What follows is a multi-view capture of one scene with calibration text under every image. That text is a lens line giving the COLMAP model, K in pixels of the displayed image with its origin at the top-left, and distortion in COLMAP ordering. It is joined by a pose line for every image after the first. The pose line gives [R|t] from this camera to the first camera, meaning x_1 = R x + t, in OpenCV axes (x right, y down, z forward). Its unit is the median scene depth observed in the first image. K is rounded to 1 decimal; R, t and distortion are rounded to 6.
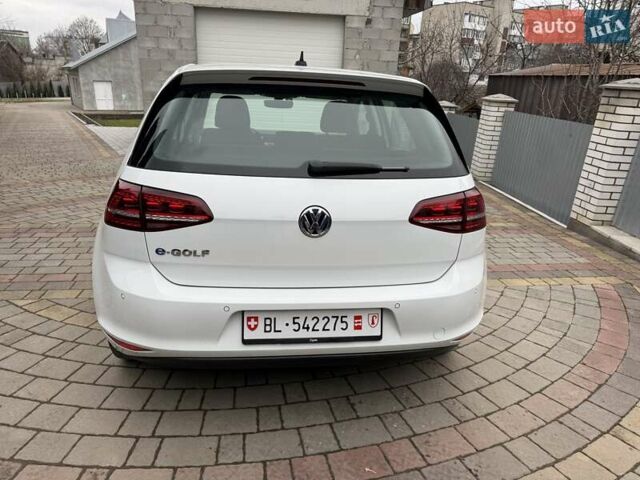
lens RADIAL K [[457.6, 0, 320.8], [0, 457.6, 239.0], [0, 0, 1]] dist [0.029766, -0.033785]
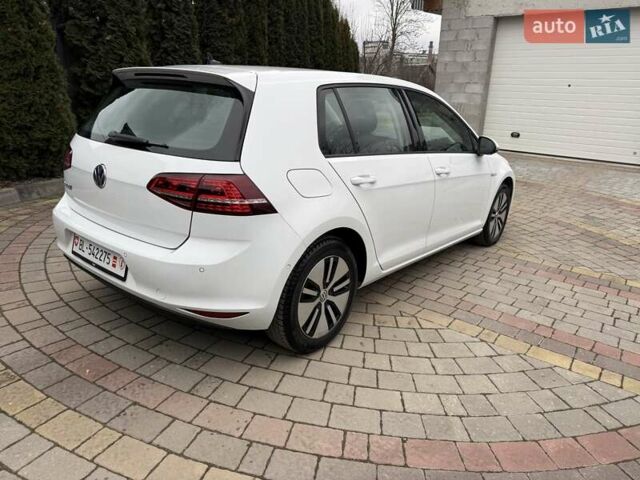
lens RADIAL K [[457.6, 0, 321.0], [0, 457.6, 239.2], [0, 0, 1]] dist [0.029766, -0.033785]
pose [[0.680063, 0.208495, -0.702883, 1.214122], [-0.231924, 0.970657, 0.063530, -0.081548], [0.695503, 0.119812, 0.708463, 0.436411]]
